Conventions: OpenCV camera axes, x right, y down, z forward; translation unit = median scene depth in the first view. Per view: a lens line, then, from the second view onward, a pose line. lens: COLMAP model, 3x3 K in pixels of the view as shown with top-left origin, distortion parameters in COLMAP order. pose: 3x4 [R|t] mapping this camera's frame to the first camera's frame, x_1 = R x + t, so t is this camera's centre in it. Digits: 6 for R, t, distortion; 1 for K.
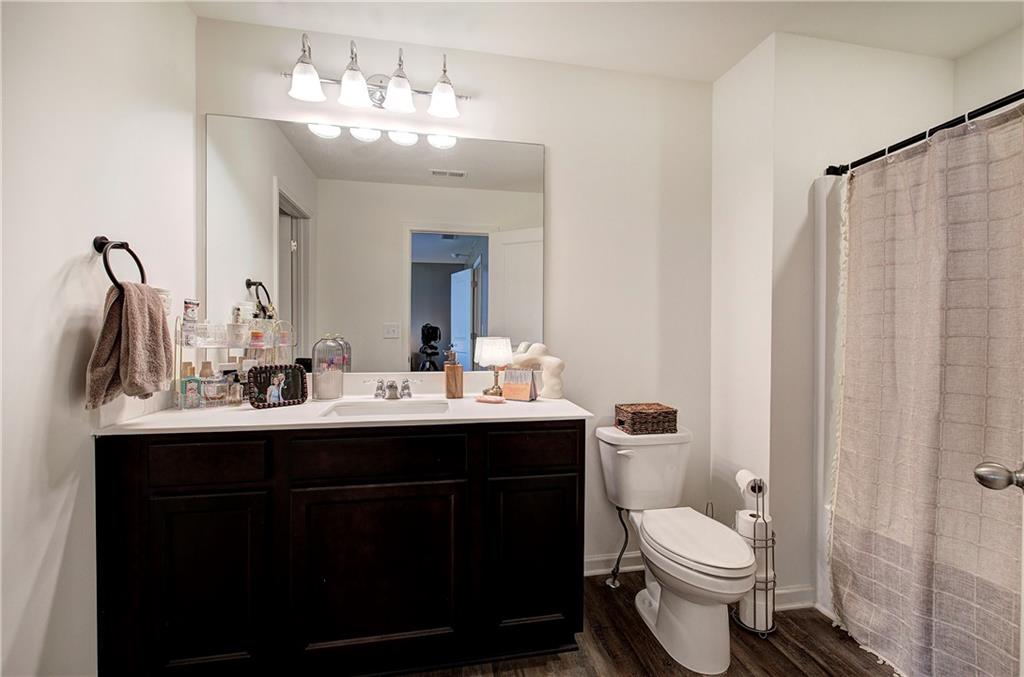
lens RADIAL K [[433.4, 0, 517.1], [0, 433.4, 336.0], [0, 0, 1]] dist [-0.004627, 0.000747]
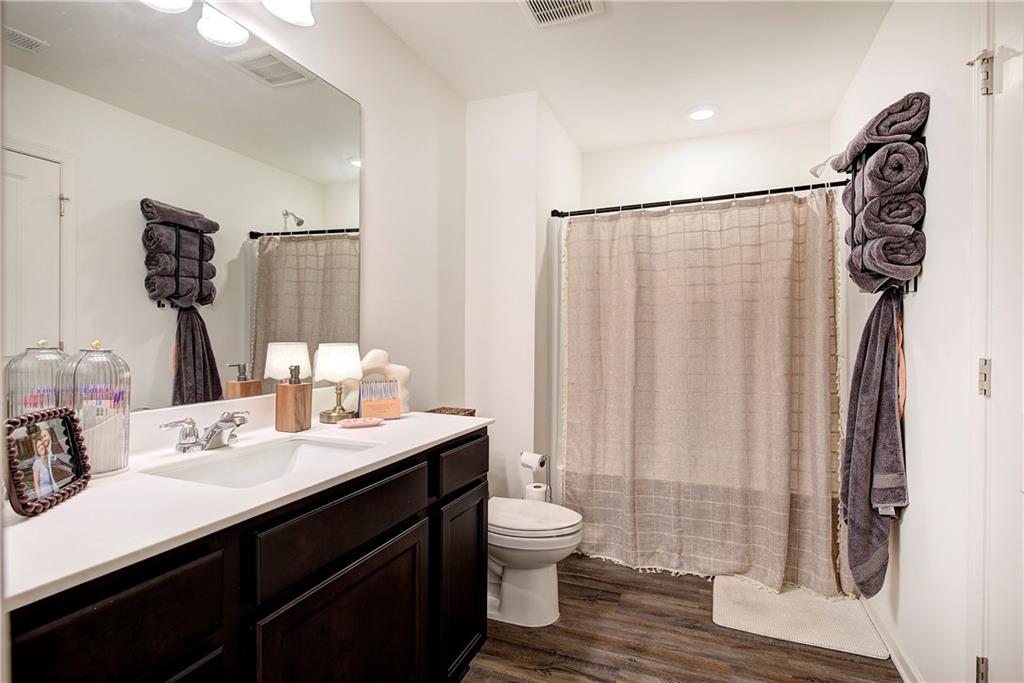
lens RADIAL K [[512.7, 0, 512.0], [0, 512.7, 341.5], [0, 0, 1]] dist [0.017678, 0.000235]
pose [[0.531014, -0.009553, 0.847309, -0.768703], [0.001706, 0.999946, 0.010206, -0.008423], [-0.847361, -0.003974, 0.531002, 0.319981]]
